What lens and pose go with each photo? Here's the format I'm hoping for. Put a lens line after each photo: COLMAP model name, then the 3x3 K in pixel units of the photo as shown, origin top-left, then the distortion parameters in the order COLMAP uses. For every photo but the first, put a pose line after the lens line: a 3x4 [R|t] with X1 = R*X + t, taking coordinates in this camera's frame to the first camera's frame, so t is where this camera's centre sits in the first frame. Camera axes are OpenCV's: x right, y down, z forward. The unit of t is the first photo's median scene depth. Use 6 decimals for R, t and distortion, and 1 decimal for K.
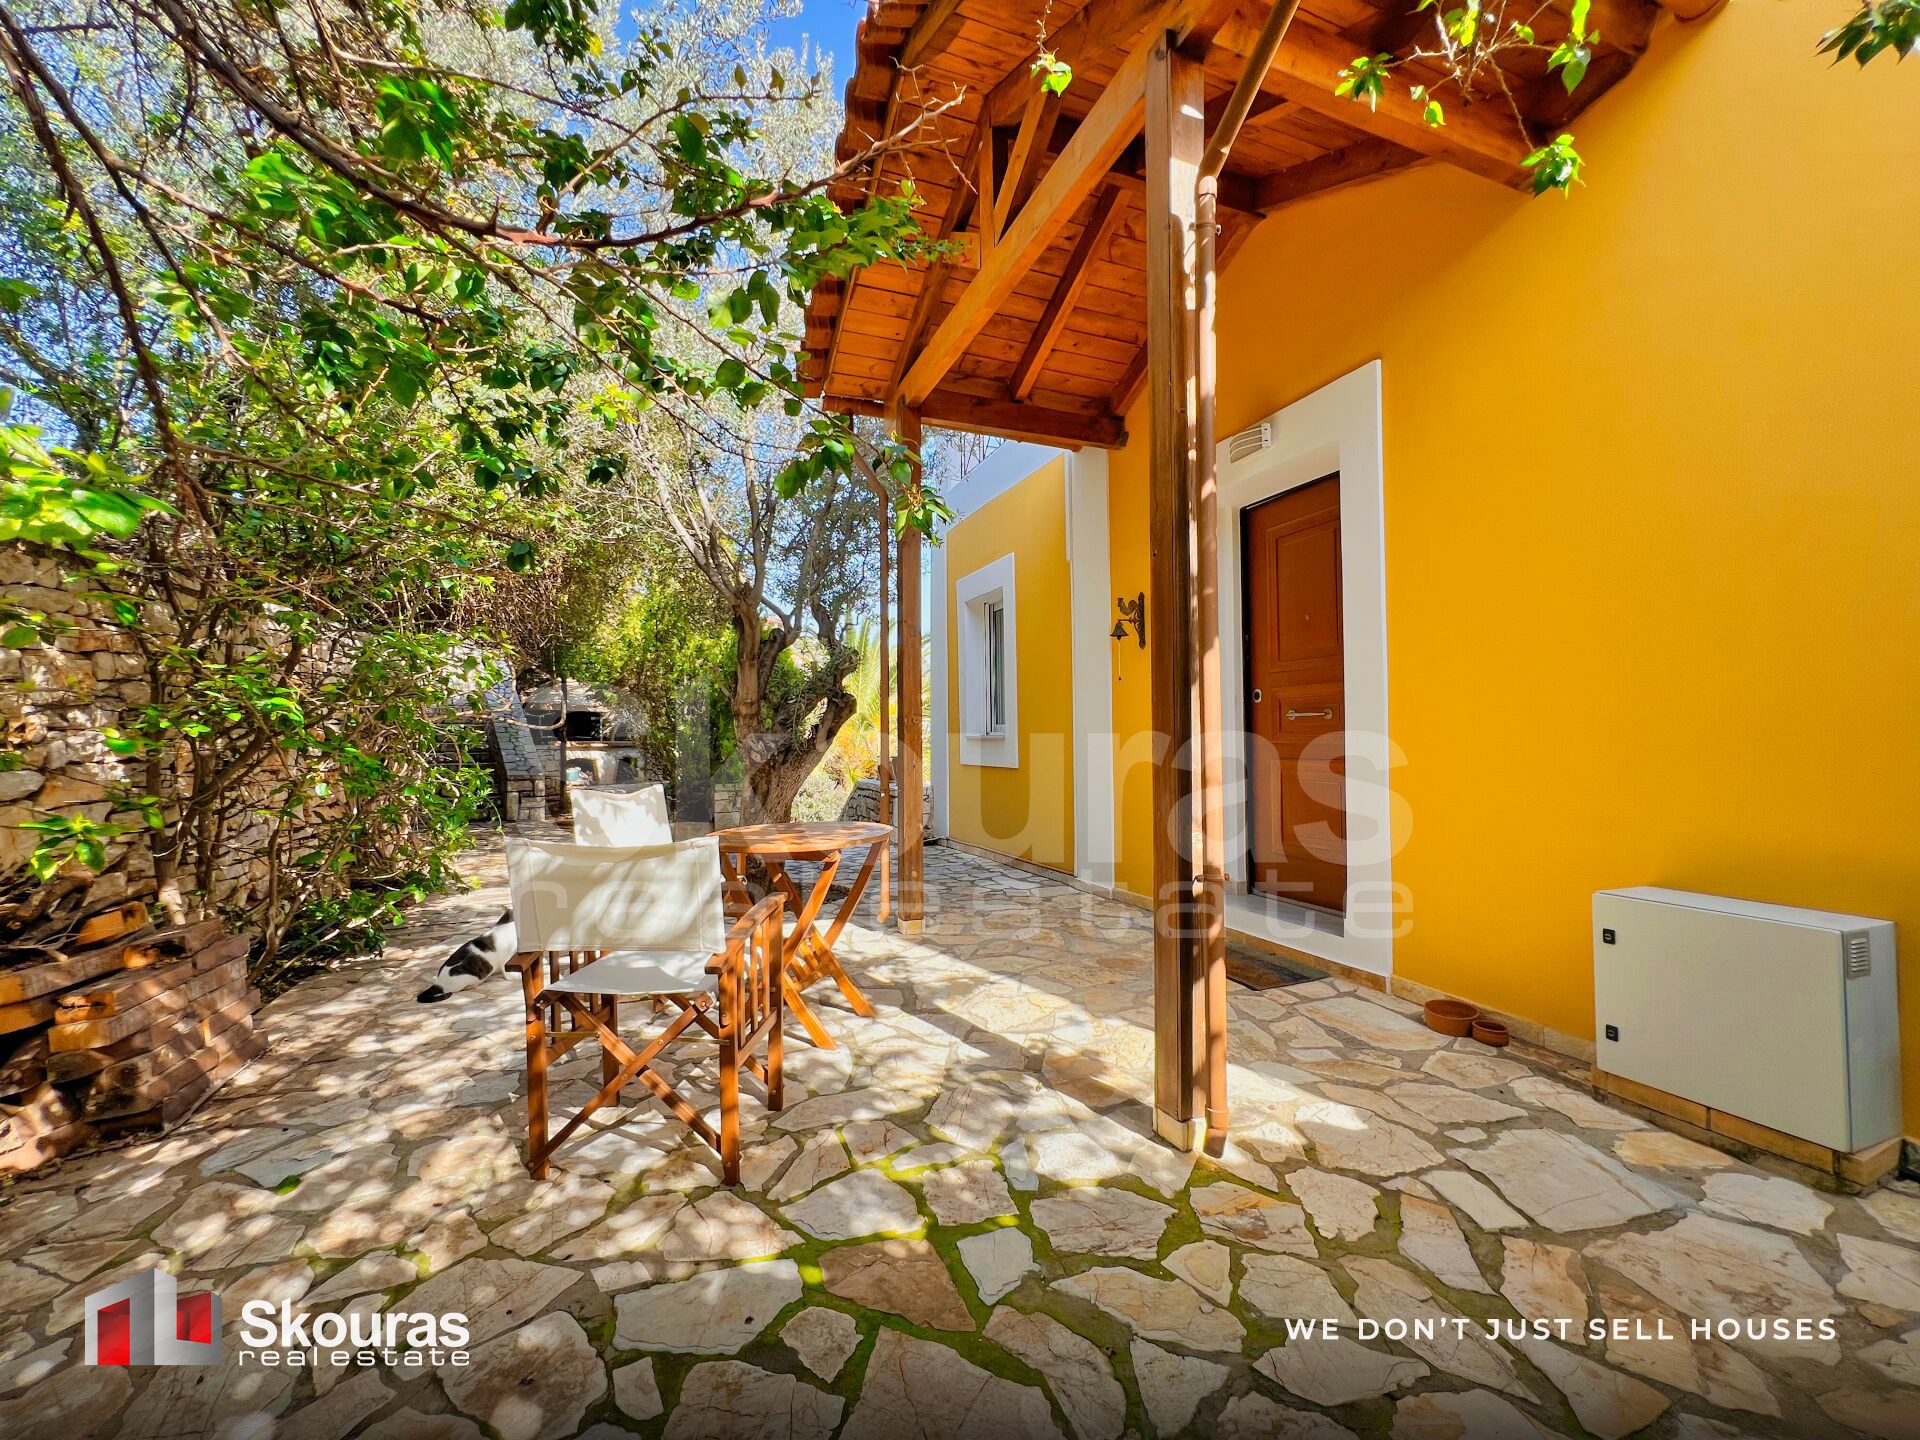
lens RADIAL K [[764.0, 0, 961.9], [0, 764.0, 722.8], [0, 0, 1]] dist [-0.002170, 0.000428]
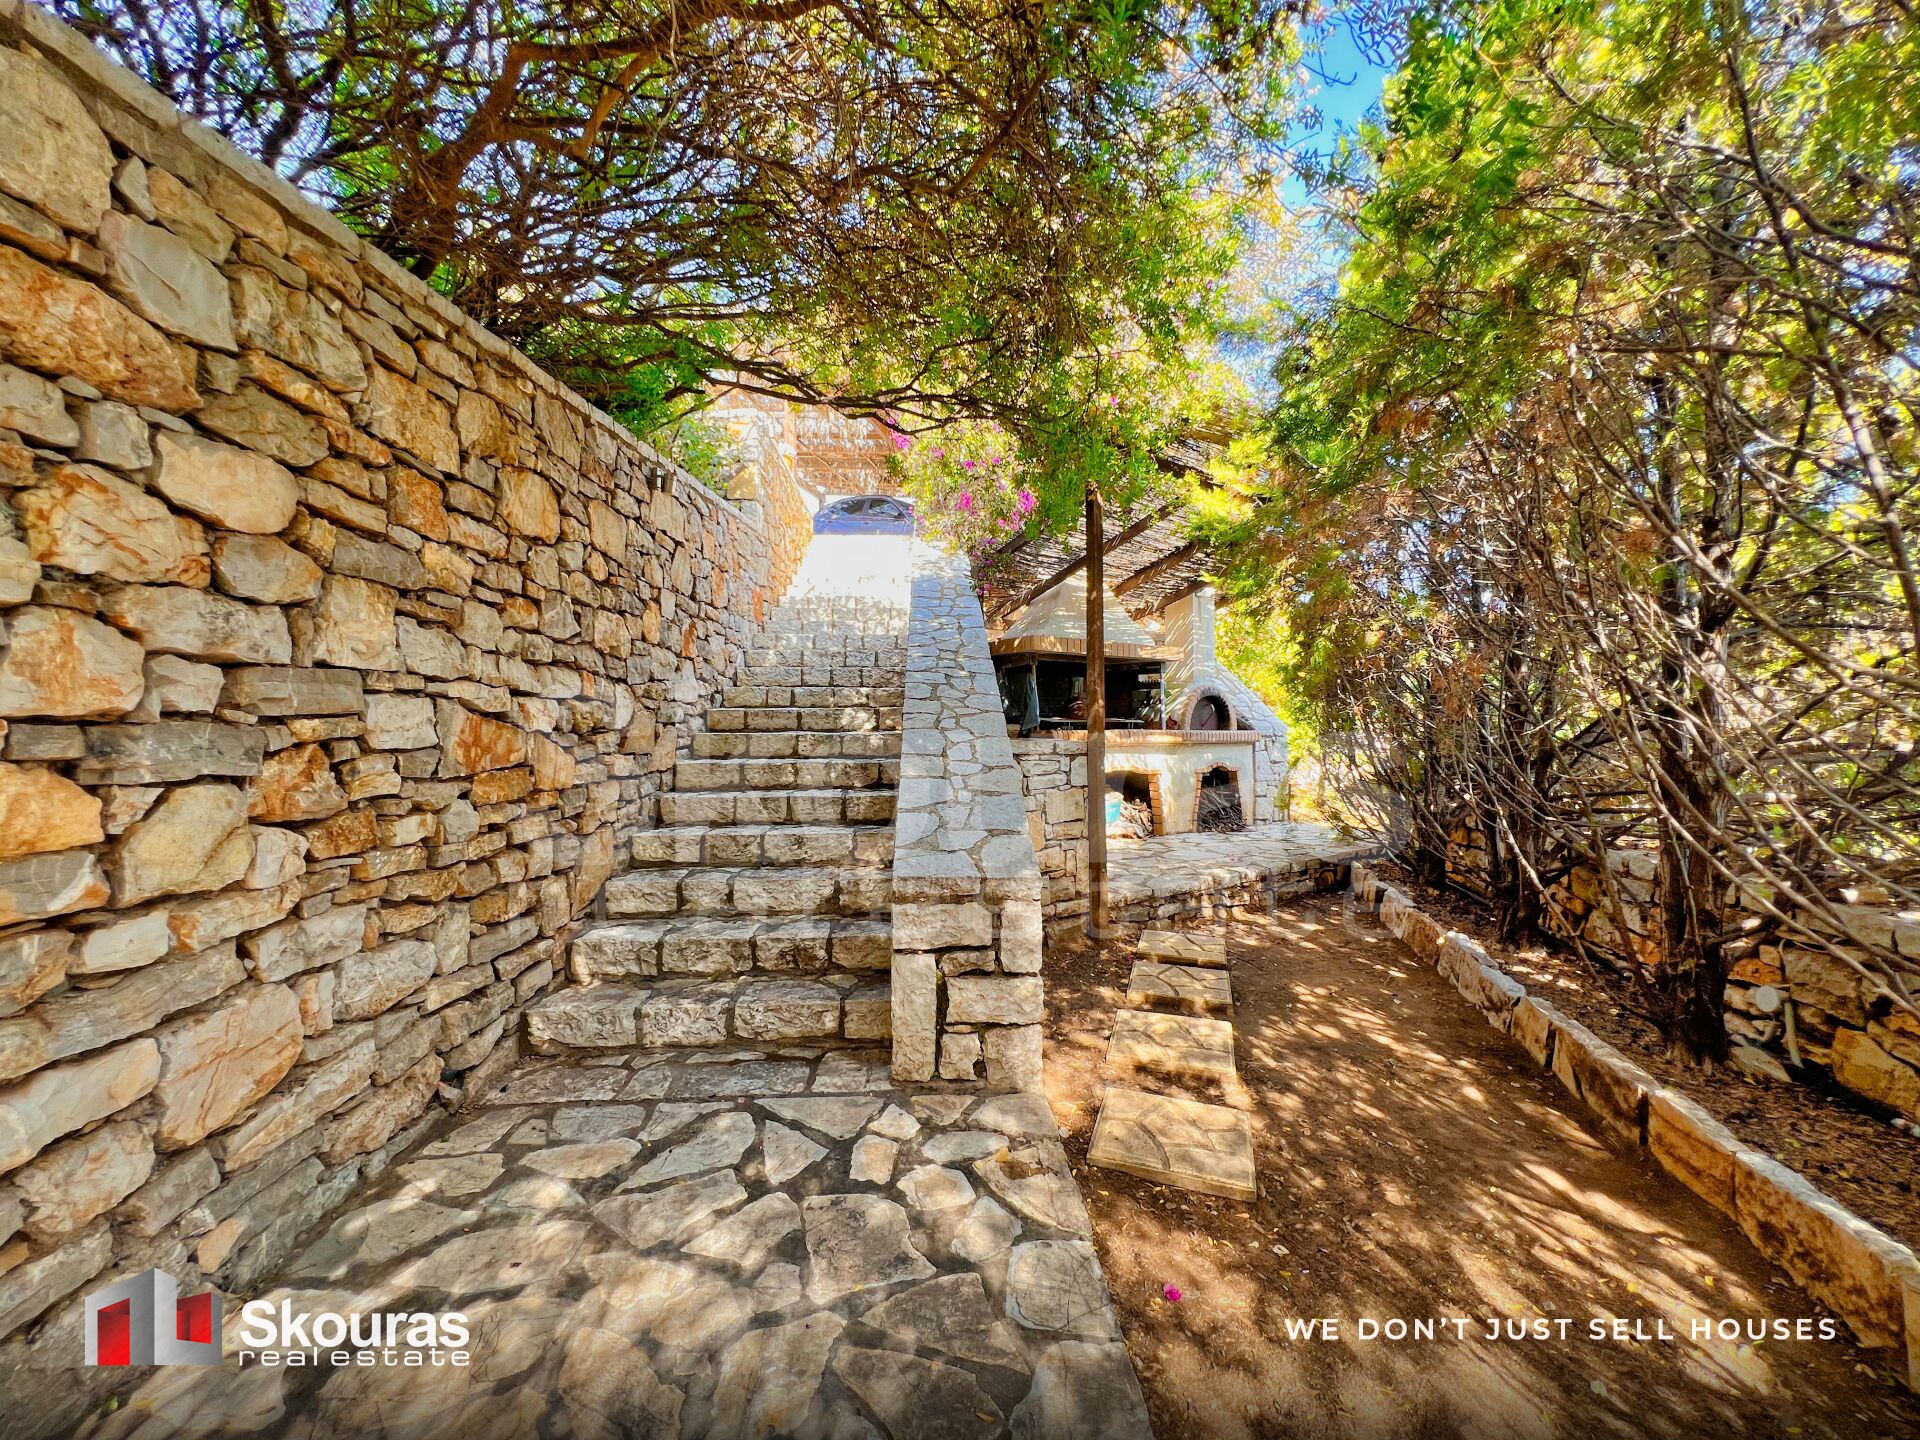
lens RADIAL K [[764.0, 0, 960.8], [0, 764.0, 721.7], [0, 0, 1]] dist [-0.002170, 0.000428]
pose [[0.815441, 0.007743, -0.578788, -0.356353], [-0.001598, 0.999937, 0.011126, 0.017189], [0.578838, -0.008148, 0.815402, 0.655456]]
